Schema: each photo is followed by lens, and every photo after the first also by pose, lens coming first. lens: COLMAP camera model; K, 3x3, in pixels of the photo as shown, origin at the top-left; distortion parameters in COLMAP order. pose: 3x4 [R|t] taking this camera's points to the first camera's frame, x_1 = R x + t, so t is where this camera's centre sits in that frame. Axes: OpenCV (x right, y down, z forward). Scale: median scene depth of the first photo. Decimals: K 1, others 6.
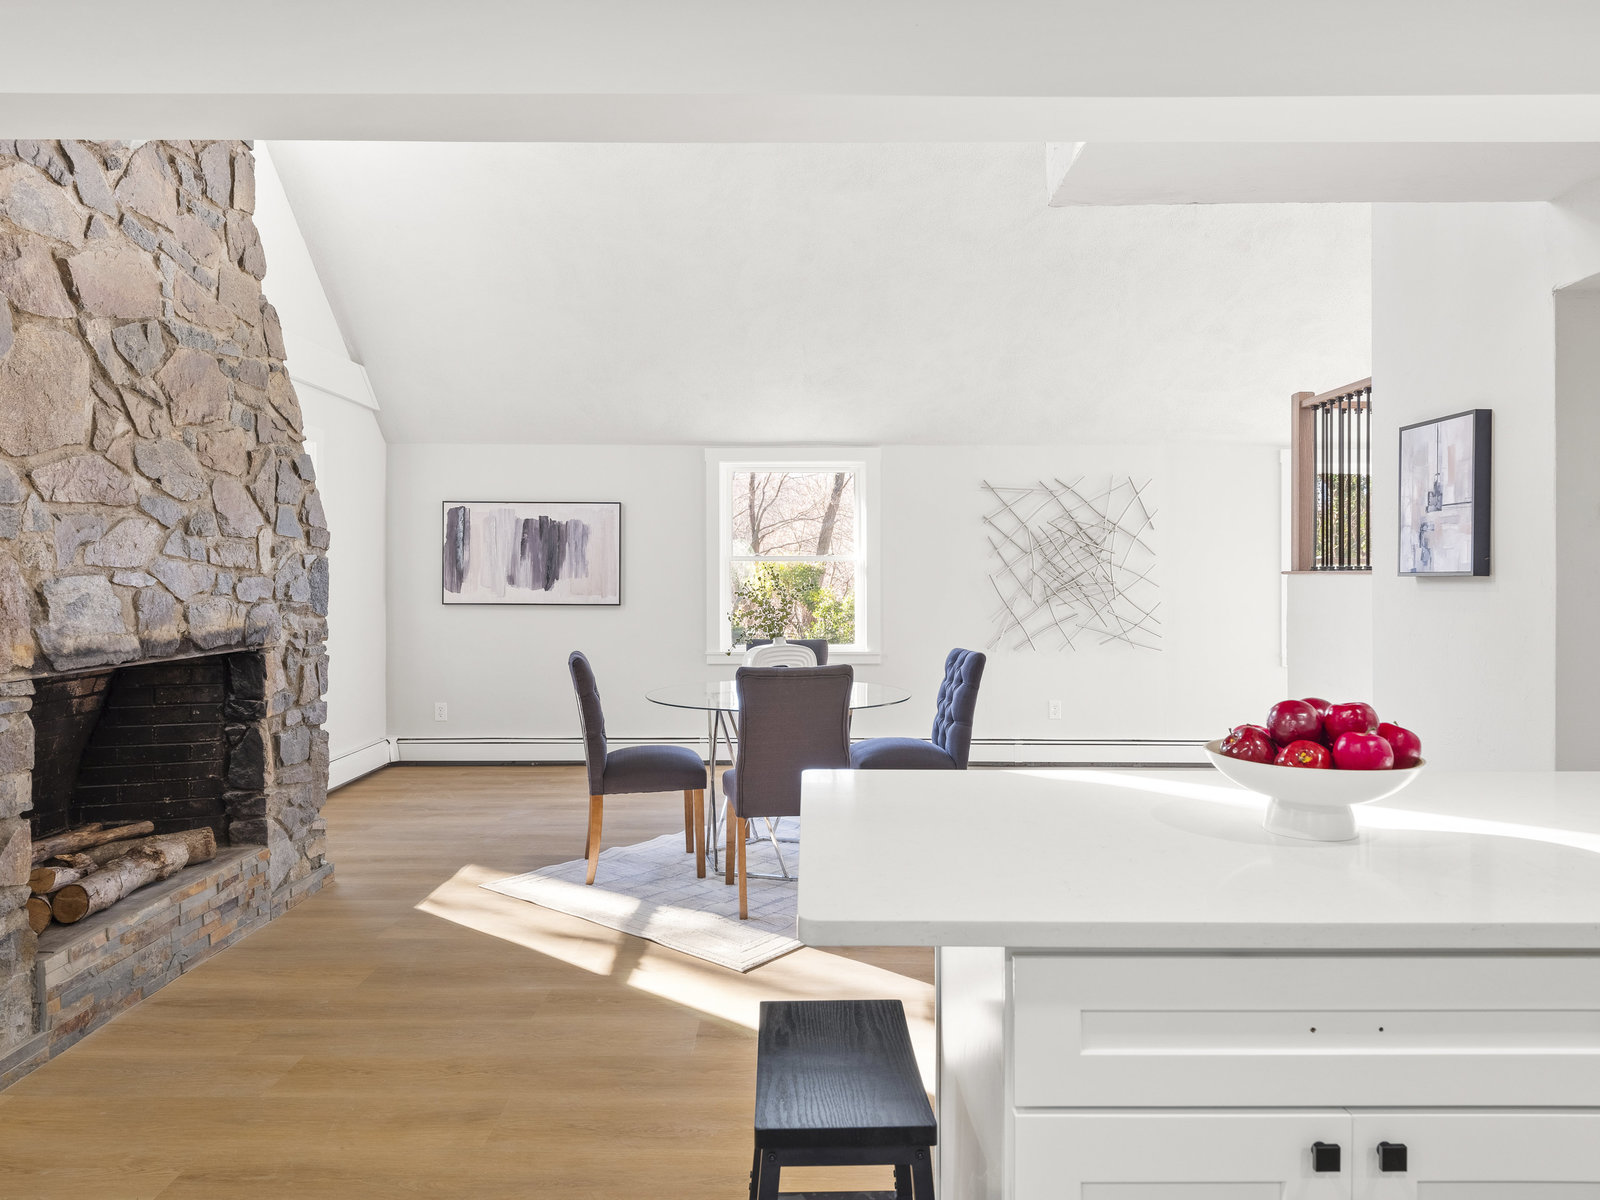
lens RADIAL K [[1058.5, 0, 812.3], [0, 1058.5, 578.6], [0, 0, 1]] dist [0.015789, -0.016184]
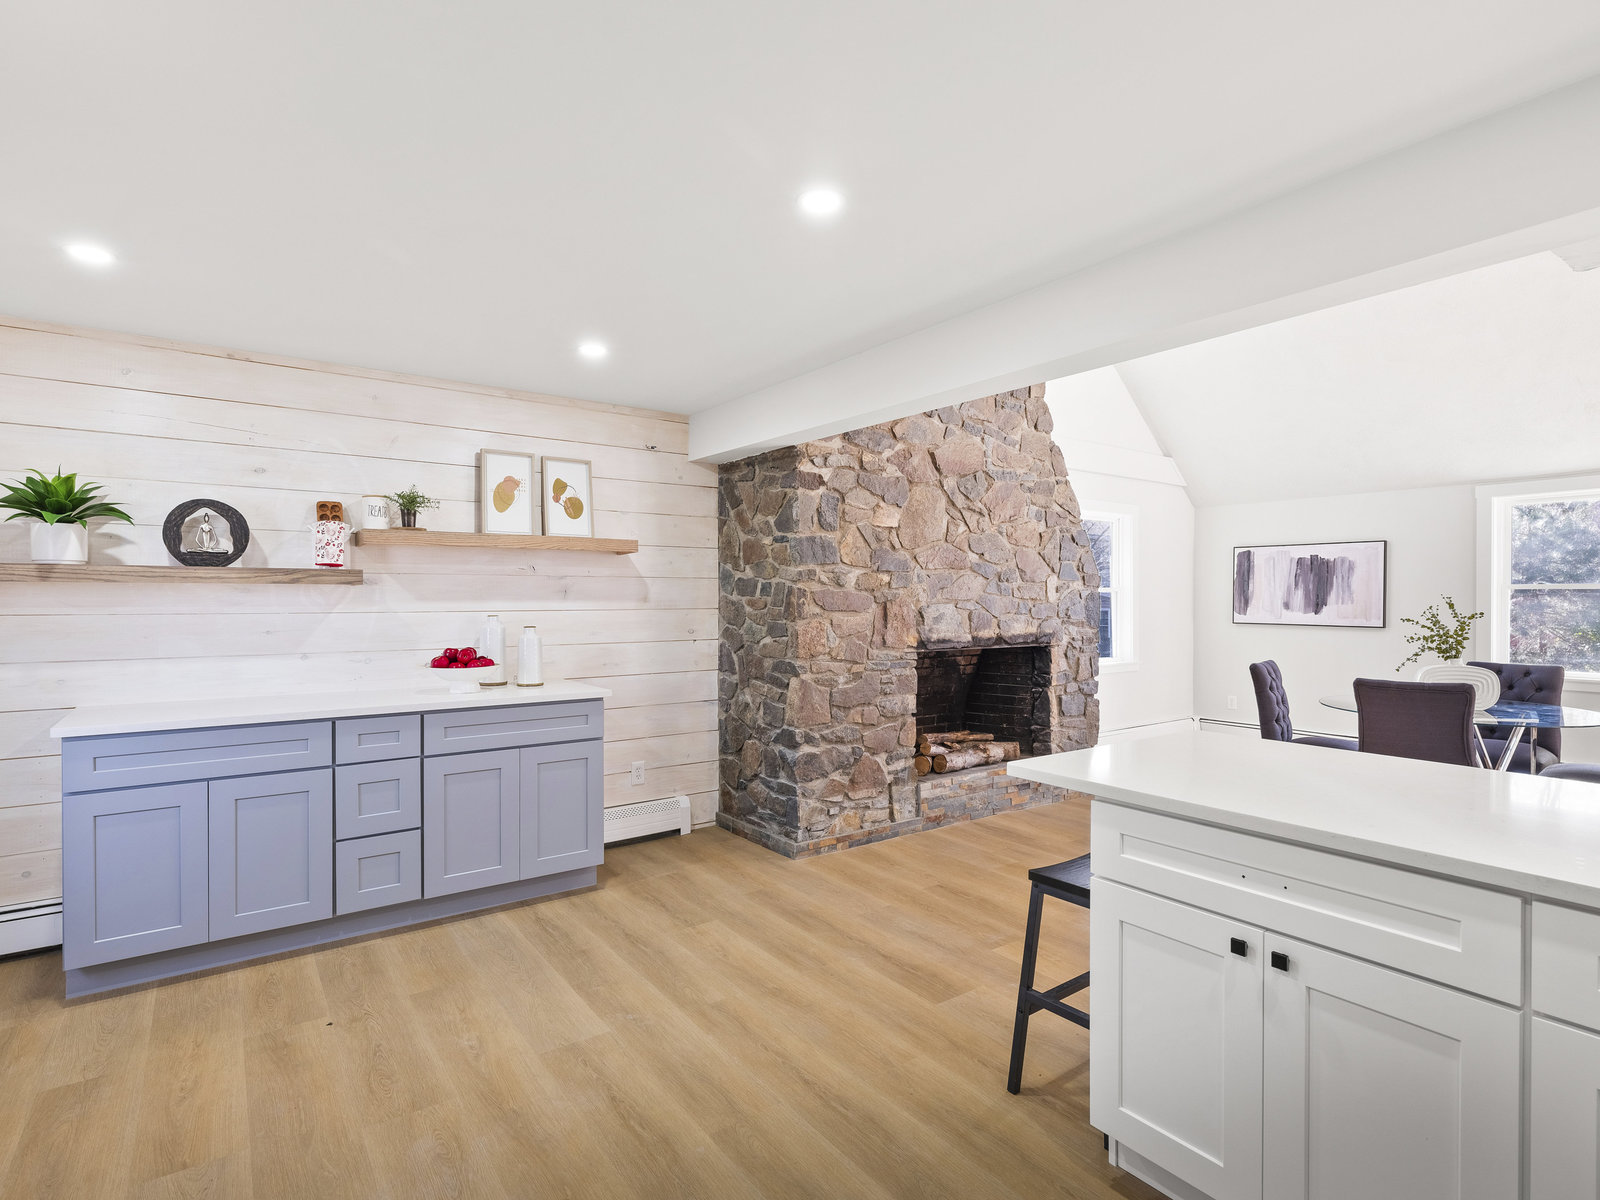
lens RADIAL K [[828.3, 0, 807.9], [0, 828.3, 605.3], [0, 0, 1]] dist [0.006497, -0.000725]
pose [[0.585794, 0.007629, -0.810424, 0.365056], [-0.003341, 0.999970, 0.006998, -0.008178], [0.810453, -0.001391, 0.585802, -0.117740]]
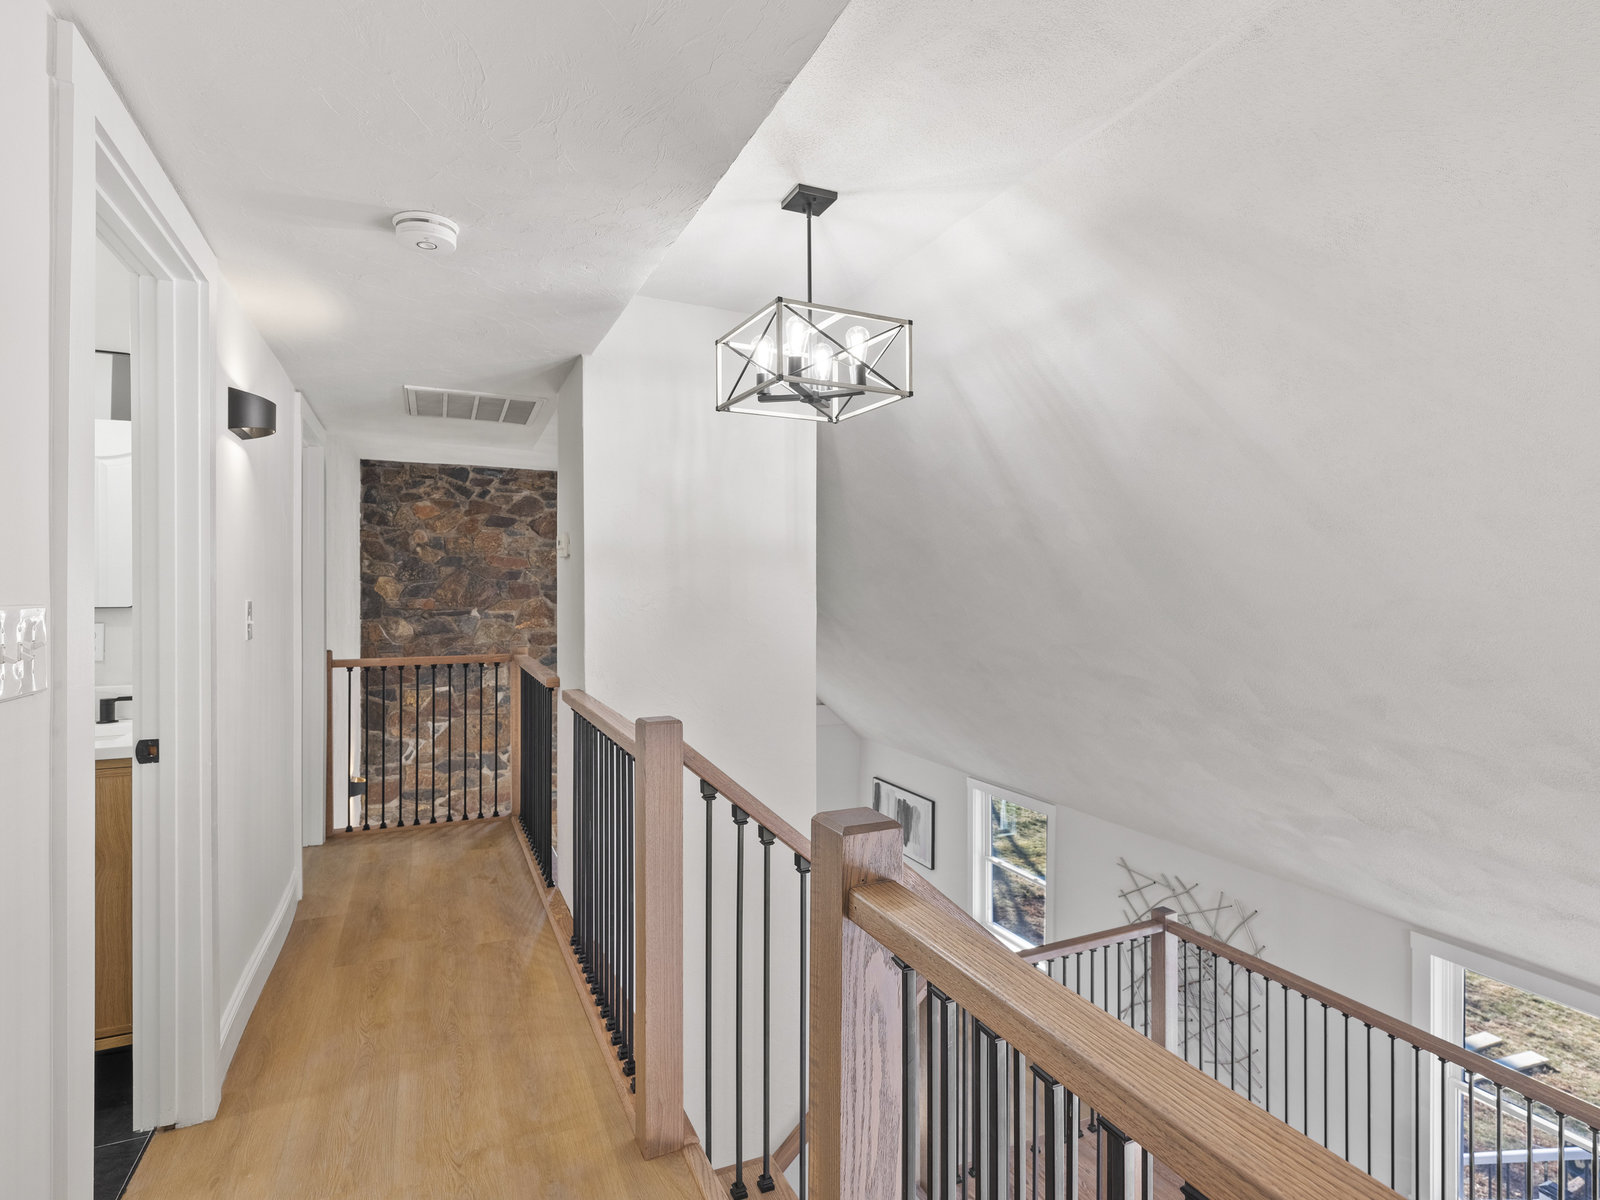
lens RADIAL K [[828.3, 0, 798.8], [0, 828.3, 591.4], [0, 0, 1]] dist [0.006497, -0.000725]
pose [[0.412714, 0.004679, -0.910849, 1.547432], [-0.000159, 0.999987, 0.005064, -0.717484], [0.910861, -0.001945, 0.412709, 0.646312]]
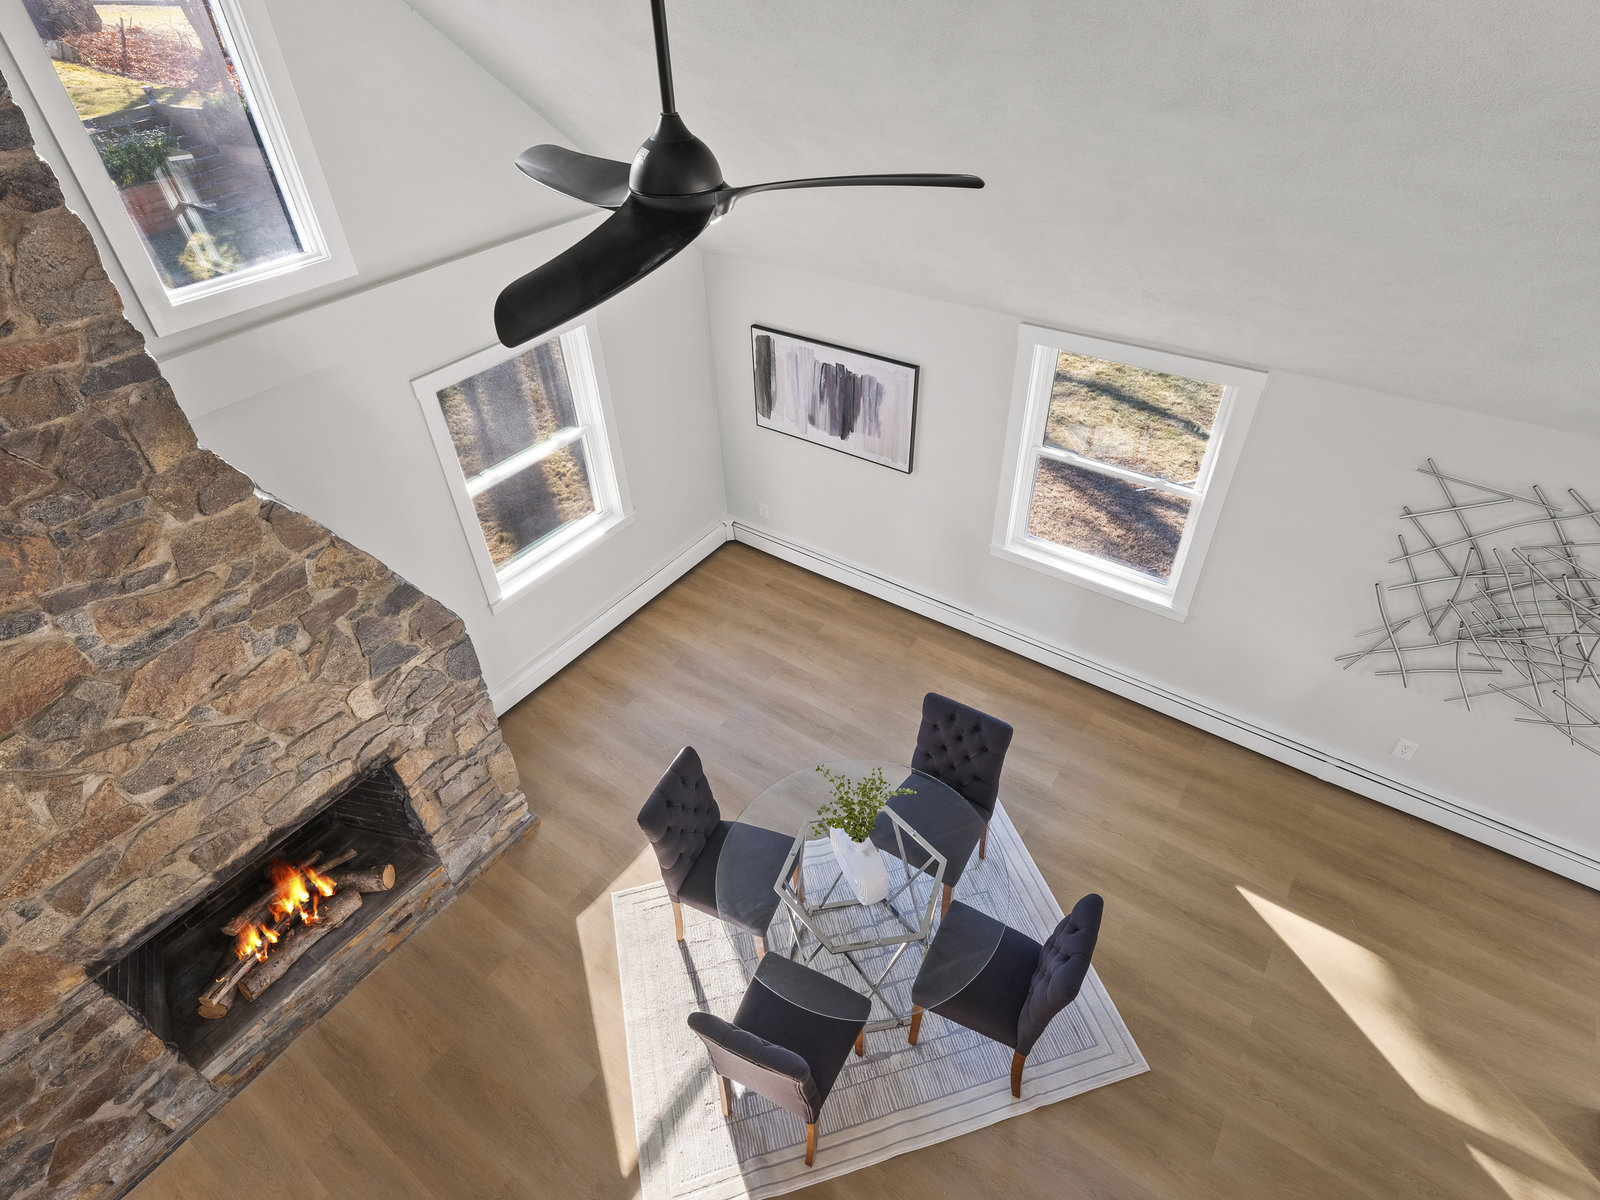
lens RADIAL K [[851.2, 0, 802.7], [0, 851.2, 594.5], [0, 0, 1]] dist [0.004611, -0.003326]
pose [[0.813602, 0.349010, -0.465020, 0.234433], [0.027777, 0.775552, 0.630672, -0.688596], [0.580758, -0.526033, 0.621297, 0.818964]]
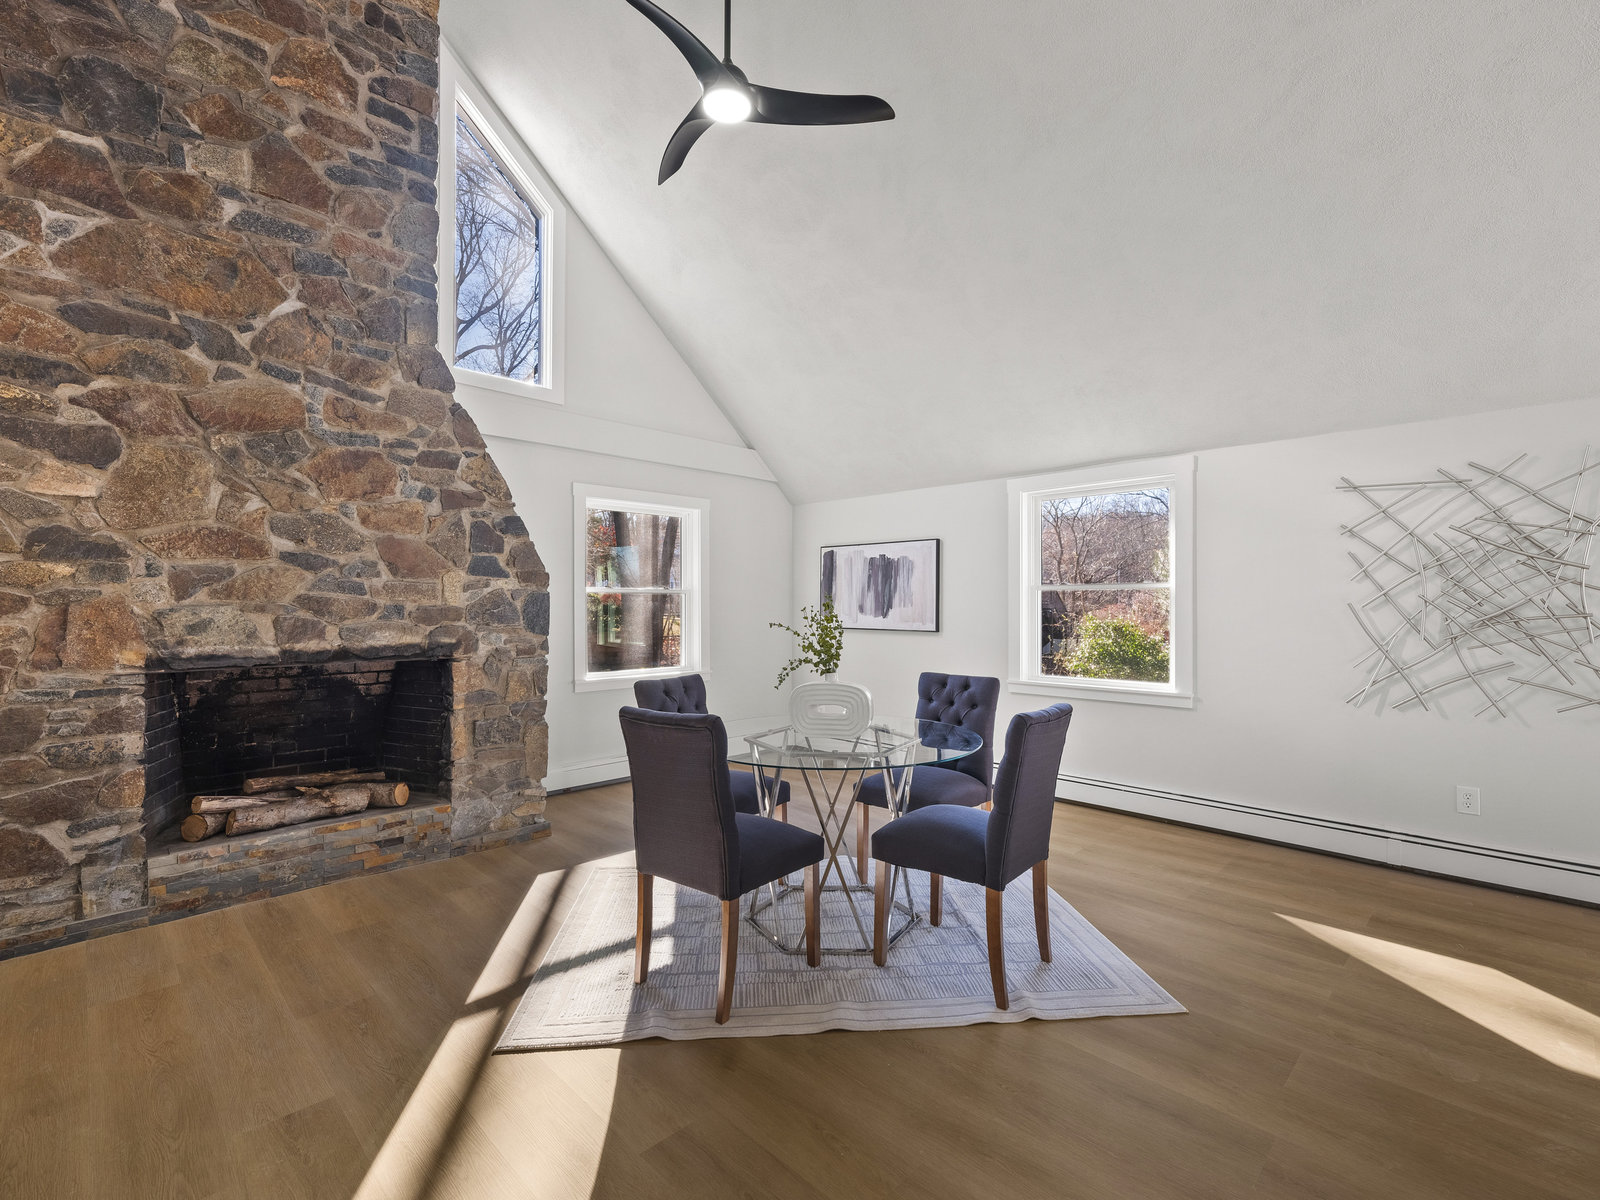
lens RADIAL K [[738.8, 0, 802.4], [0, 738.8, 604.5], [0, 0, 1]] dist [-0.003893, 0.001603]
pose [[0.700229, -0.001090, -0.713917, 0.510119], [-0.001061, 0.999996, -0.002567, -0.002721], [0.713917, 0.002555, 0.700225, 0.689064]]
